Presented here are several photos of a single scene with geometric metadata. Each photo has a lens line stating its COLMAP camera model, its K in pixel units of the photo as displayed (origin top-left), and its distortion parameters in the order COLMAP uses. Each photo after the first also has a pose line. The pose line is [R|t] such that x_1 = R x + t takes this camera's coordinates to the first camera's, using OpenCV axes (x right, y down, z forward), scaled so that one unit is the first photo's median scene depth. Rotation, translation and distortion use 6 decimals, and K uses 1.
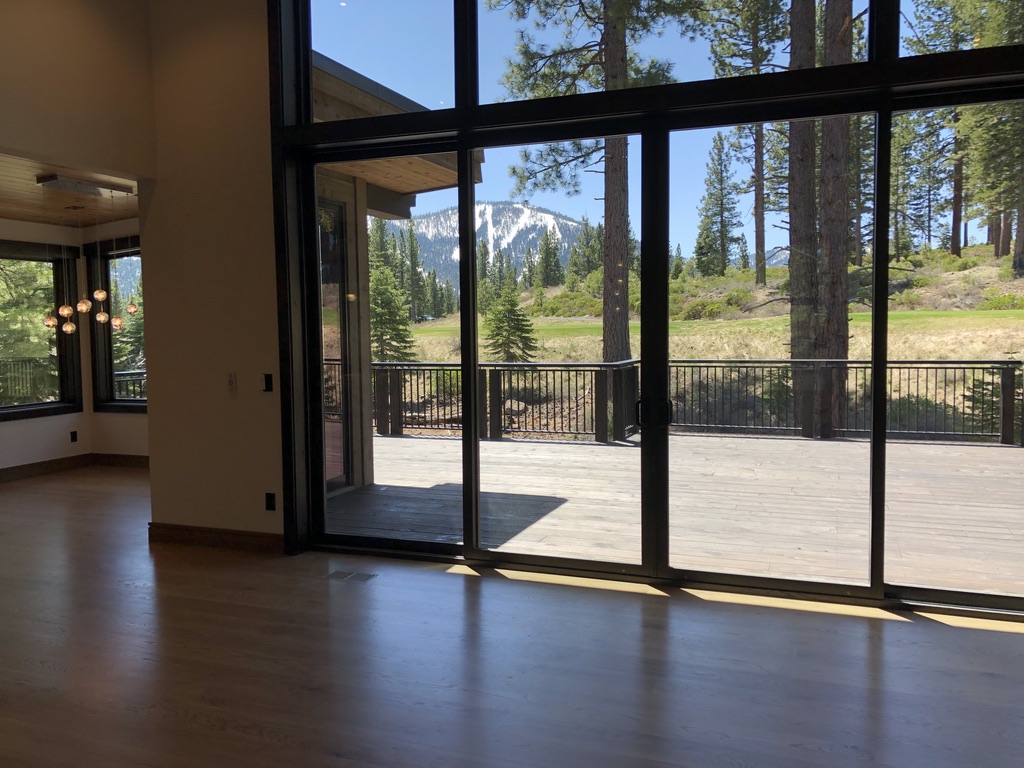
lens RADIAL K [[829.5, 0, 514.0], [0, 829.5, 382.0], [0, 0, 1]] dist [0.031335, -0.016674]
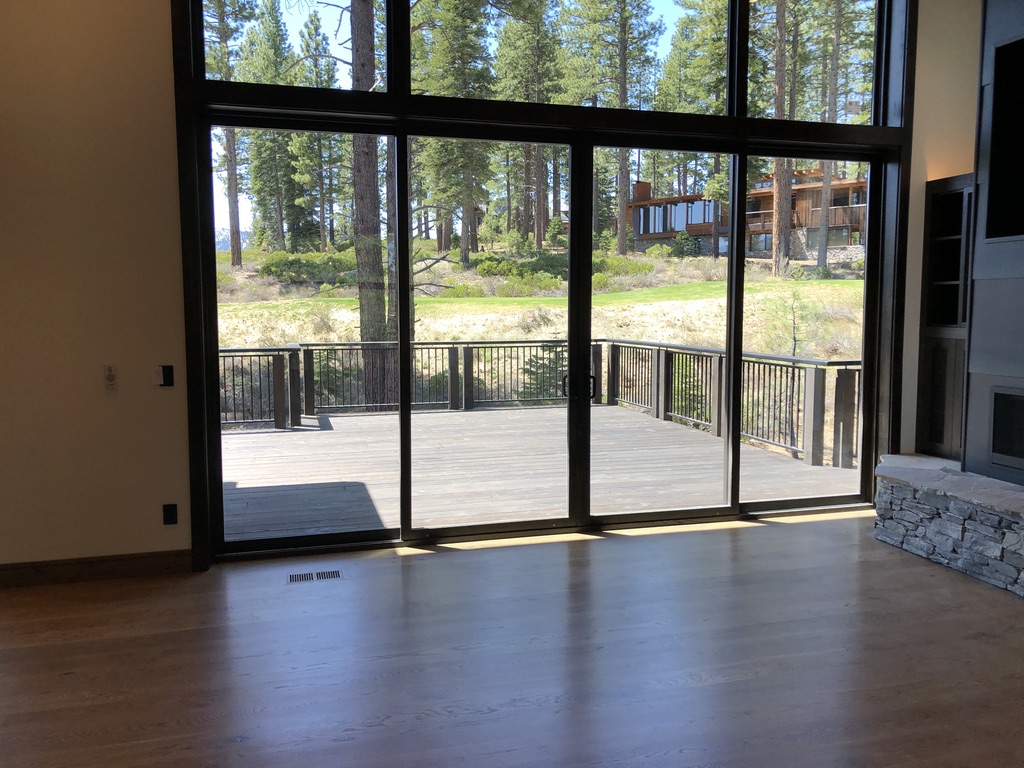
lens RADIAL K [[829.5, 0, 516.4], [0, 829.5, 385.3], [0, 0, 1]] dist [0.031335, -0.016674]
pose [[0.805159, -0.047395, 0.591163, -0.349465], [0.032877, 0.998836, 0.035300, -0.005461], [-0.592147, -0.008986, 0.805780, 0.065512]]
